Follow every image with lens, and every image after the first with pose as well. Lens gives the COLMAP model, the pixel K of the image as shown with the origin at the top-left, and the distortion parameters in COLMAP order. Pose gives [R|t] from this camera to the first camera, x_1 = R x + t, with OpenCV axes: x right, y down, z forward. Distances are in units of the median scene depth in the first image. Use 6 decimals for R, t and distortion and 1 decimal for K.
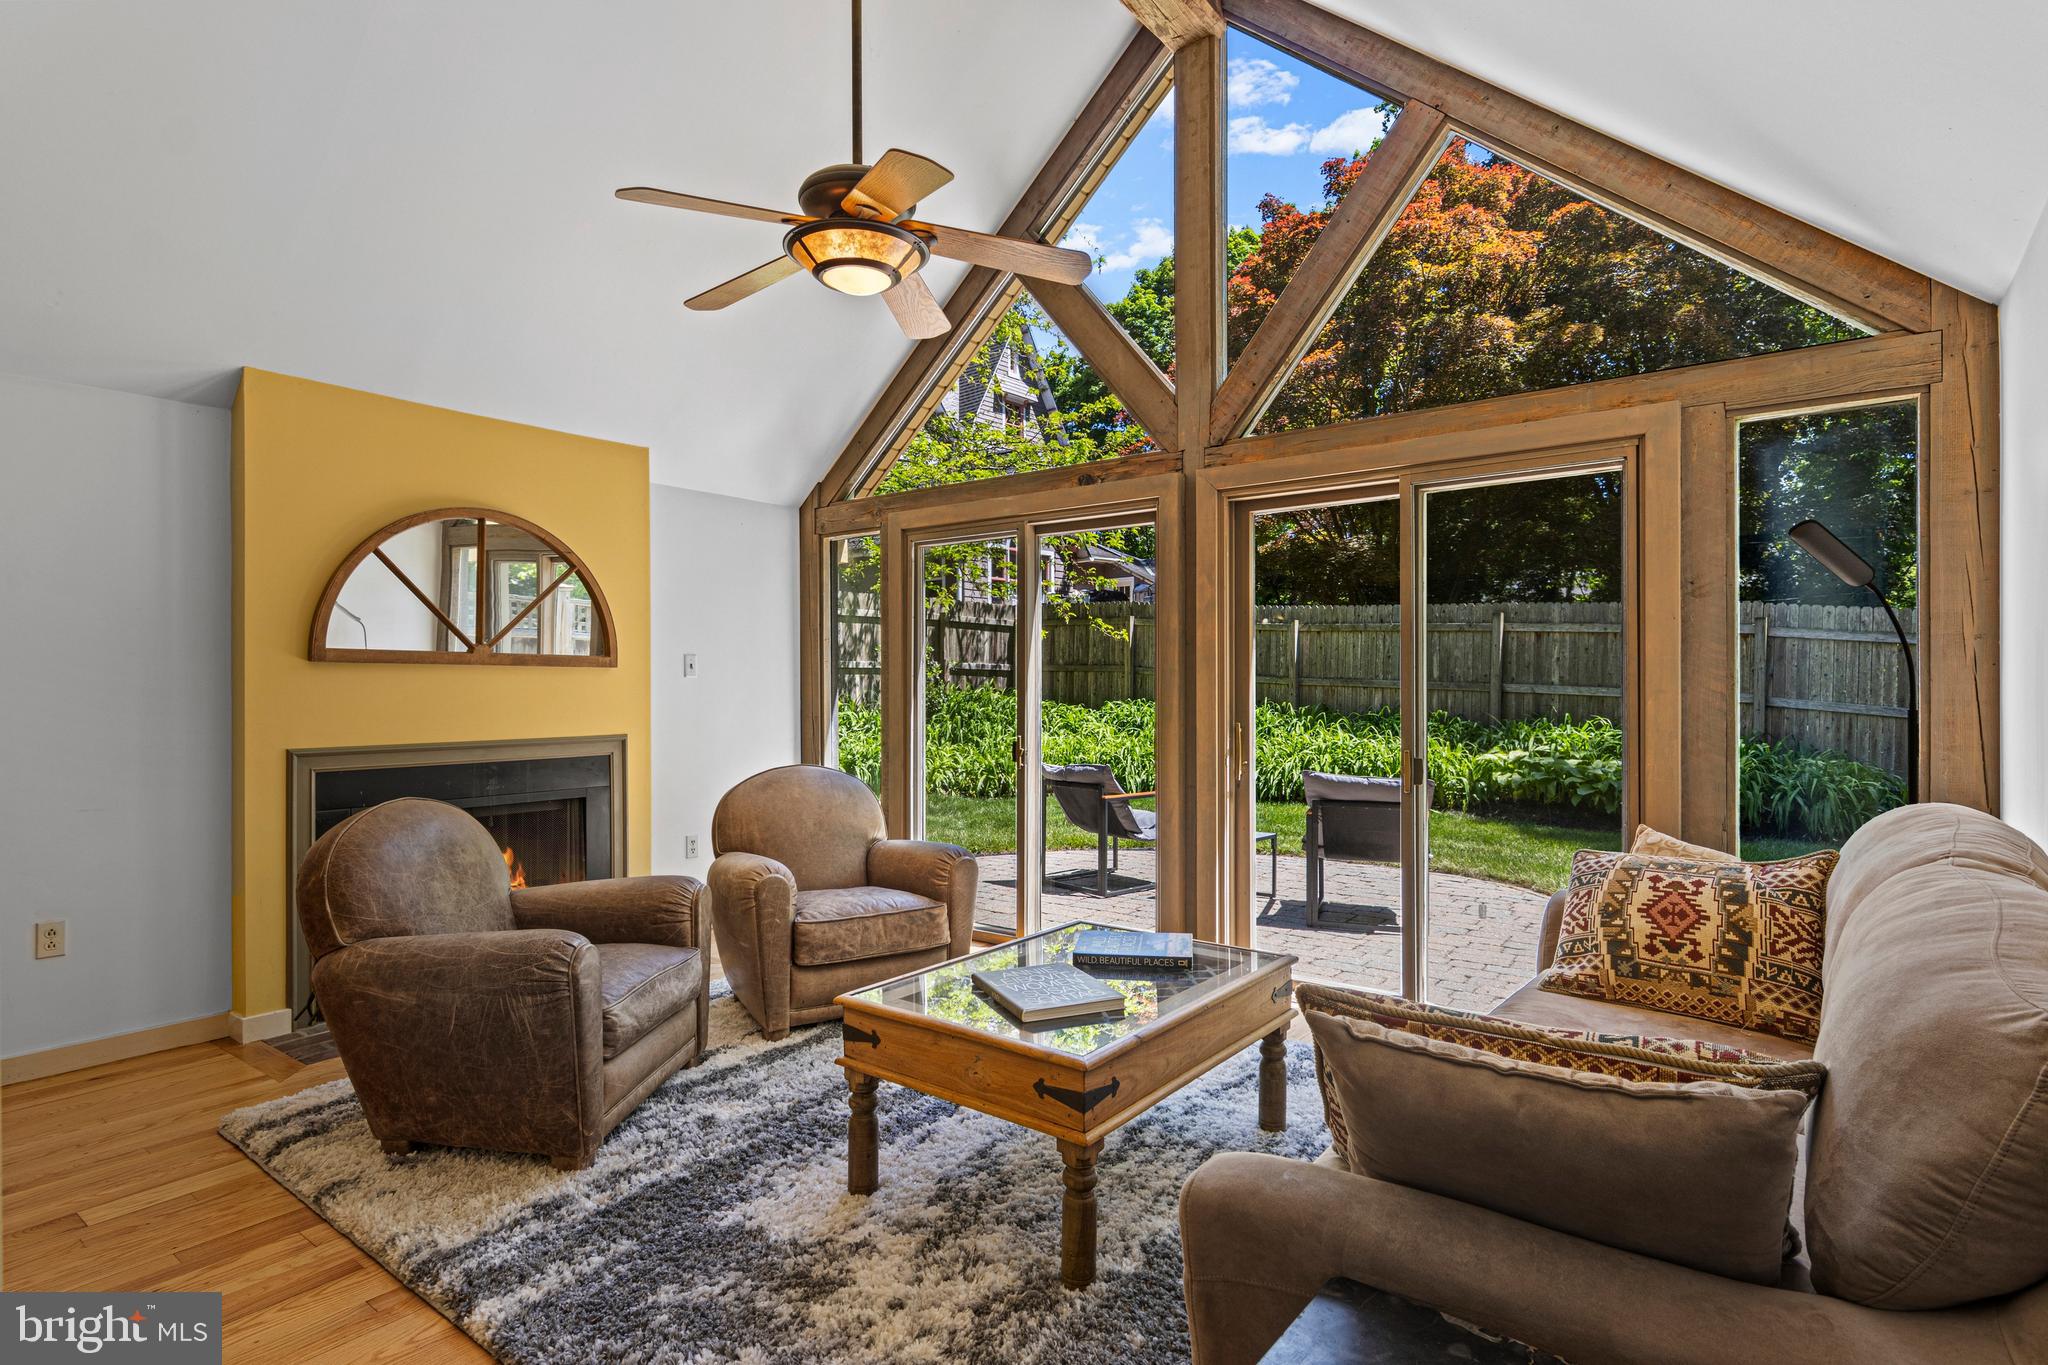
lens RADIAL K [[1044.7, 0, 1024.8], [0, 1044.7, 686.2], [0, 0, 1]] dist [0.016274, -0.004858]
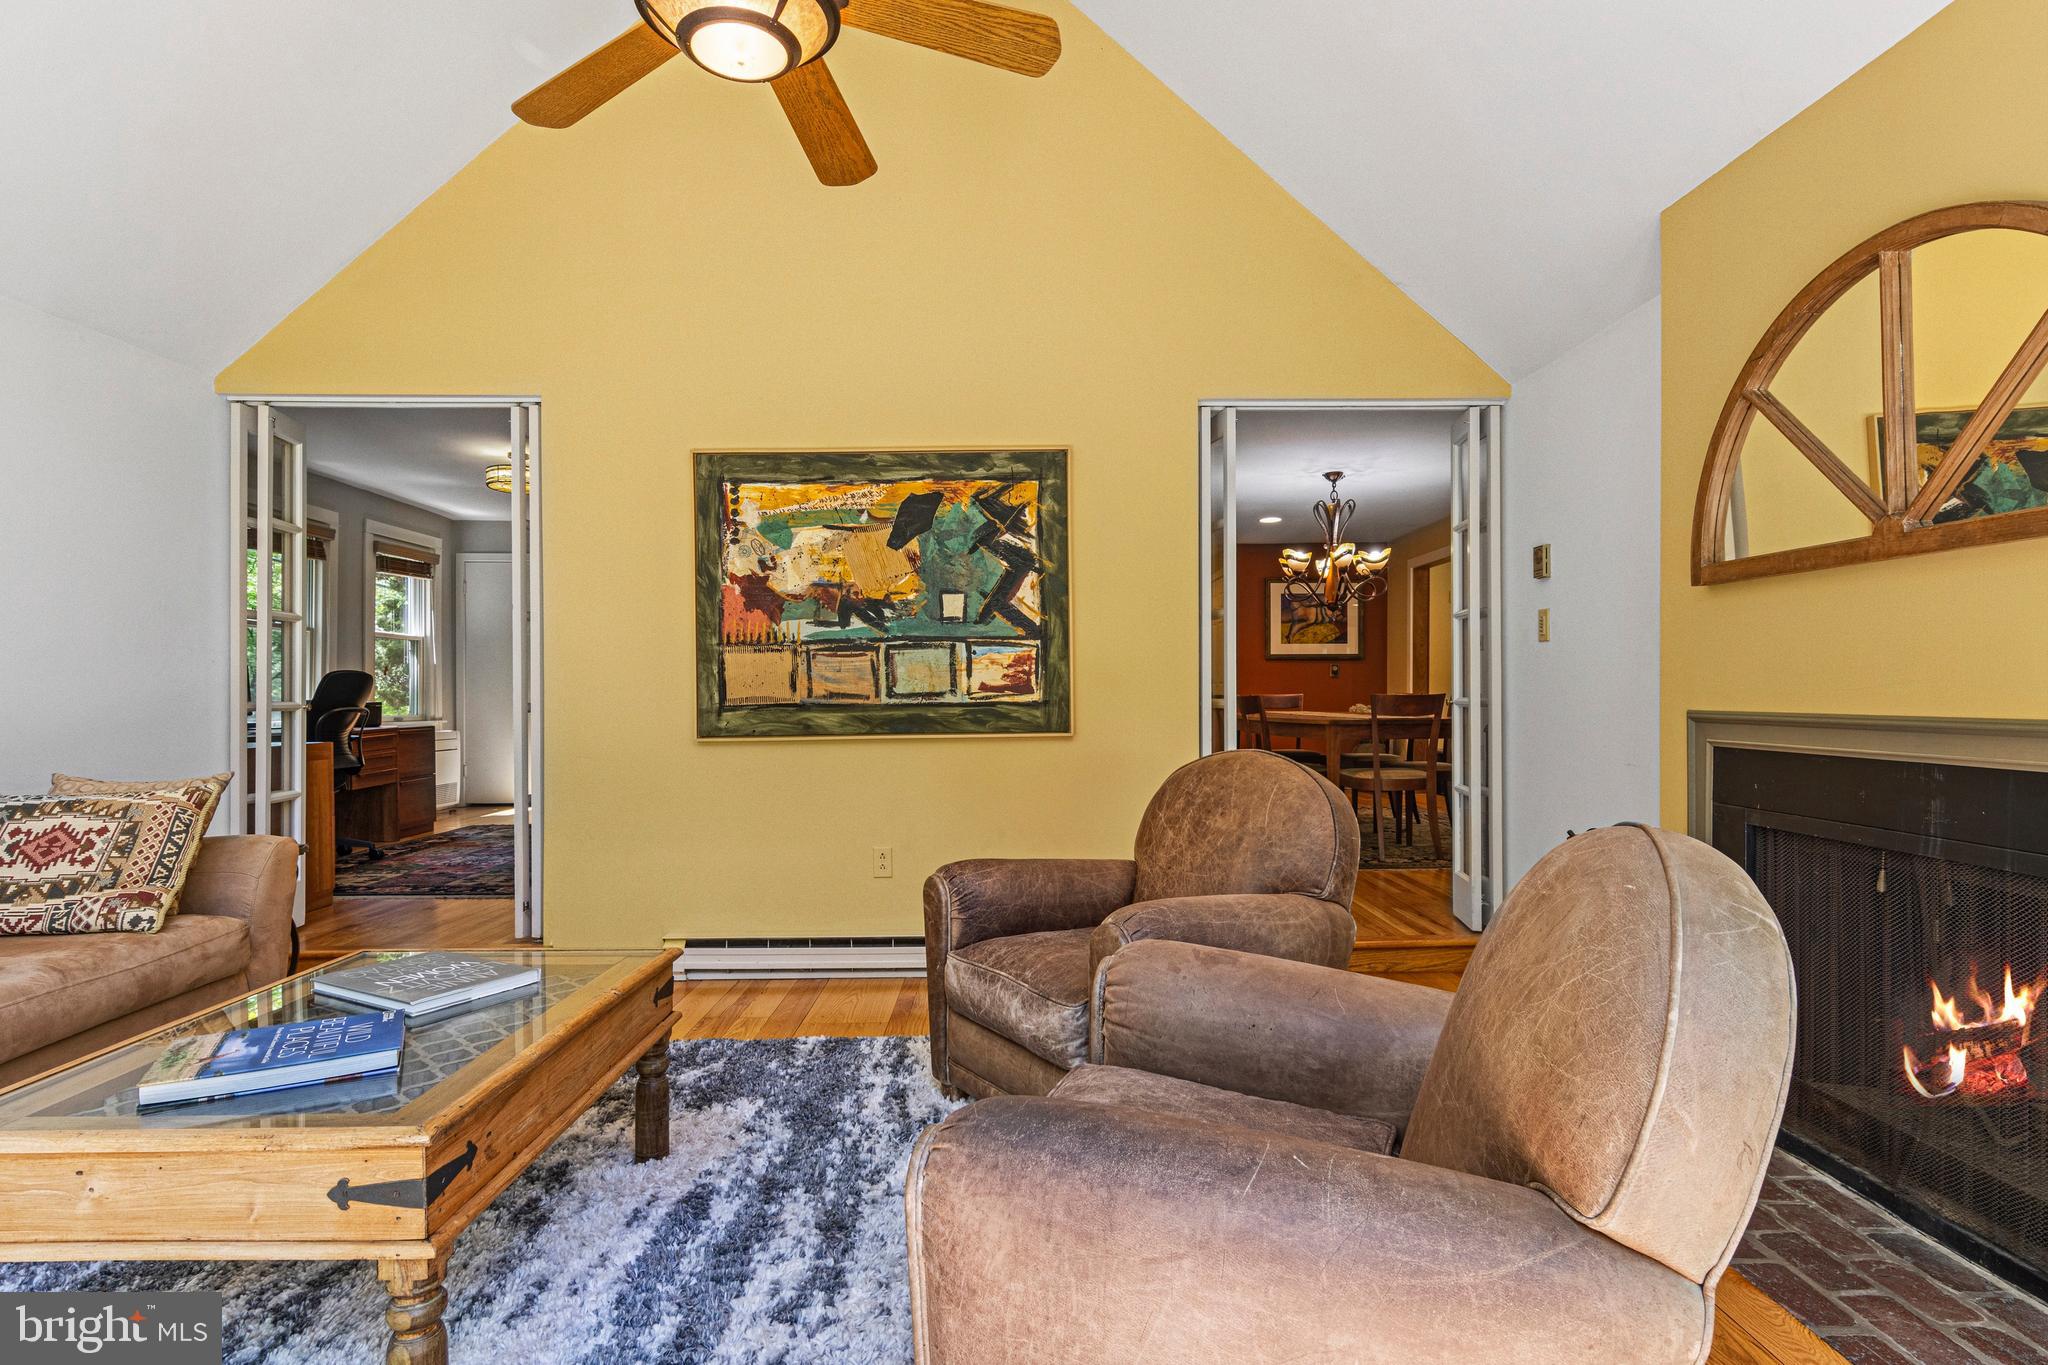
lens RADIAL K [[1044.0, 0, 1021.3], [0, 1044.0, 688.7], [0, 0, 1]] dist [0.017330, -0.002542]
pose [[-0.787394, 0.005454, -0.616426, 0.091858], [0.006382, 0.999979, 0.000695, 0.036891], [0.616417, -0.003387, -0.787413, 1.122668]]
